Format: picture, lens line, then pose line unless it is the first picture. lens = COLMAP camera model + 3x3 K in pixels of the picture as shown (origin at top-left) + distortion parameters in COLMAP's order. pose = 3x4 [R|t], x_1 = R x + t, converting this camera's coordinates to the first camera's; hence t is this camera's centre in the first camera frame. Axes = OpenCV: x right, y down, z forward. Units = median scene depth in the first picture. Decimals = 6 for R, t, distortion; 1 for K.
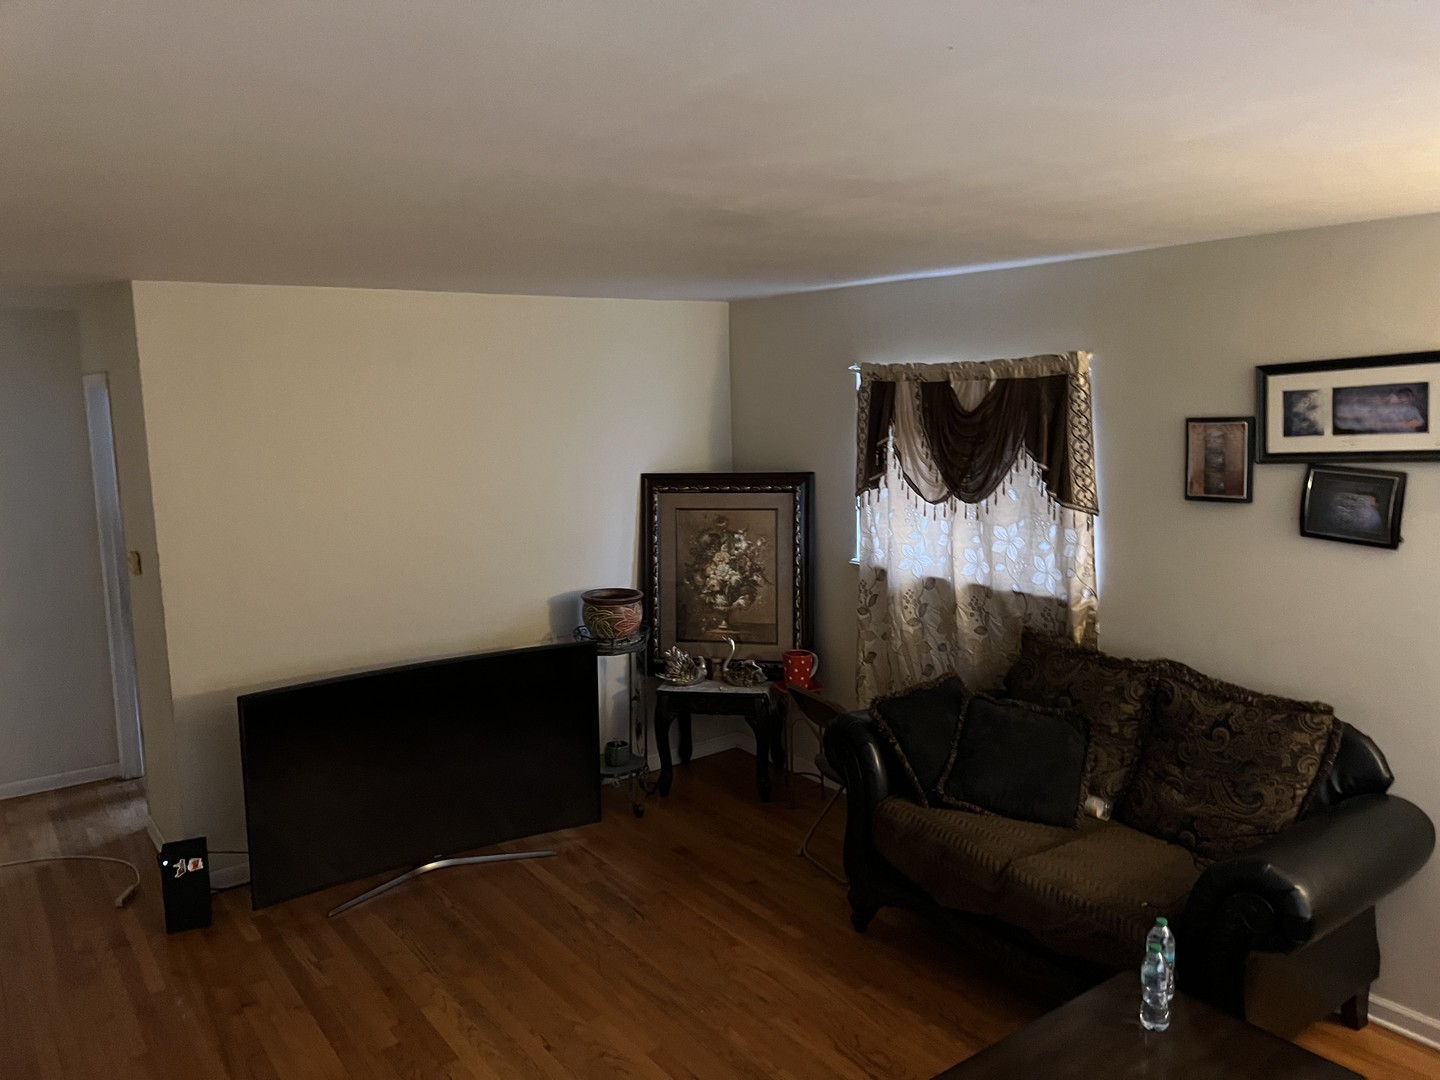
lens RADIAL K [[1075.3, 0, 722.5], [0, 1075.3, 533.7], [0, 0, 1]] dist [0.011847, 0.003022]
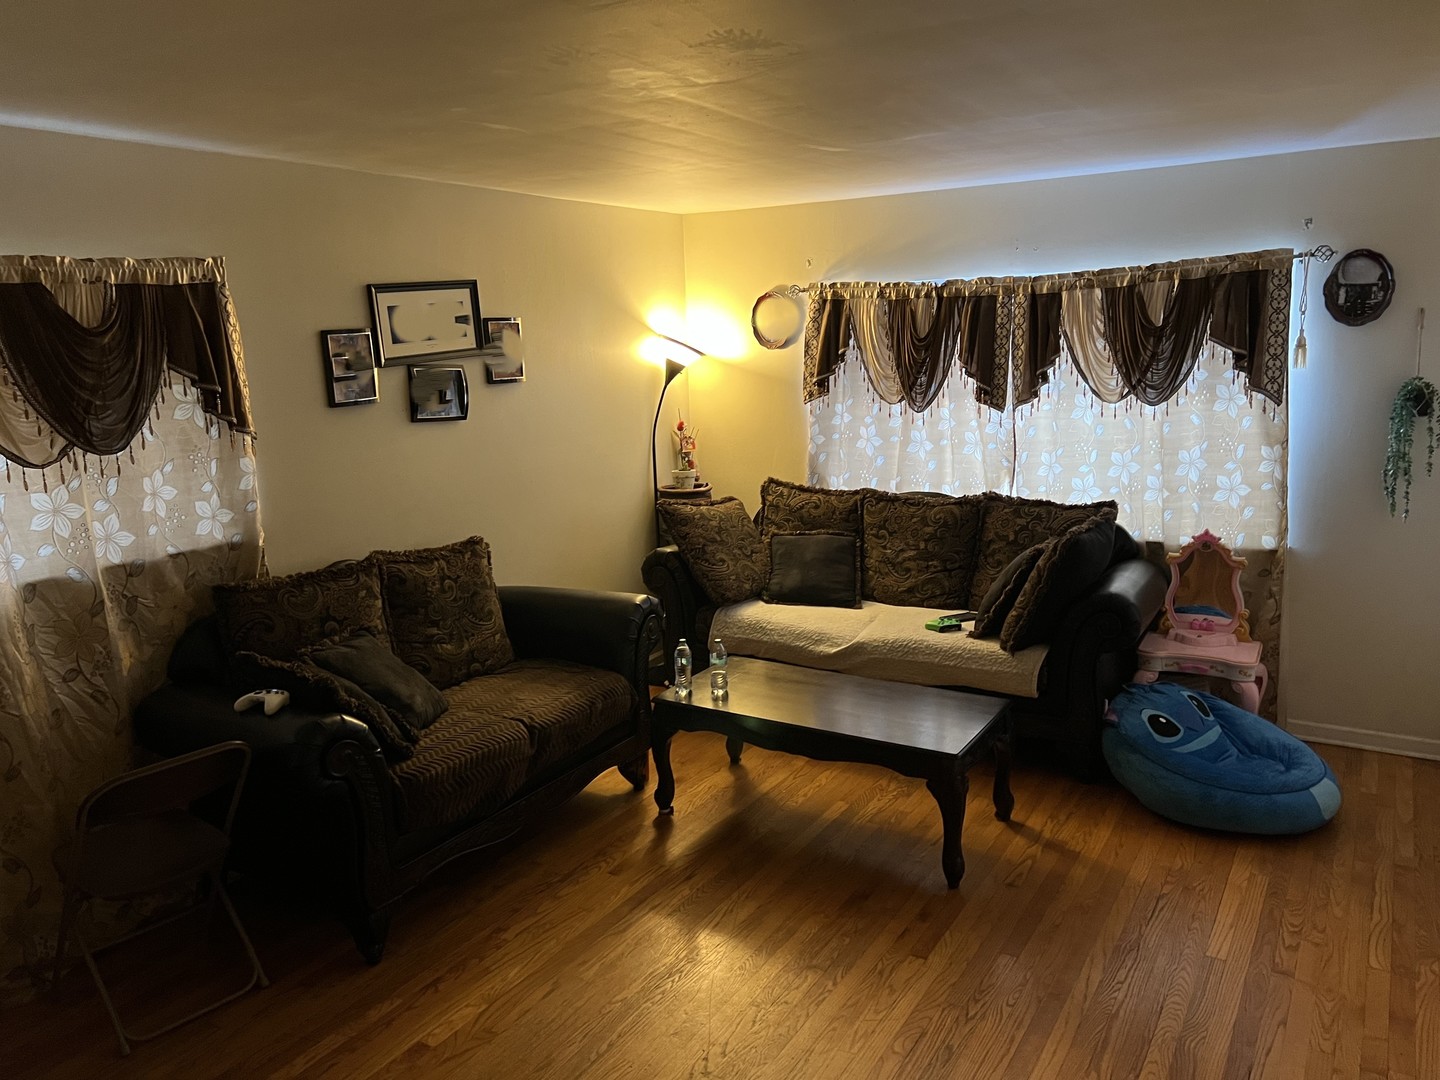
lens RADIAL K [[1075.3, 0, 721.6], [0, 1075.3, 543.3], [0, 0, 1]] dist [0.011847, 0.003022]
pose [[-0.382091, -0.142066, 0.913139, -0.657960], [0.167129, 0.961196, 0.219476, -0.066278], [-0.908886, 0.236472, -0.343521, 0.957720]]
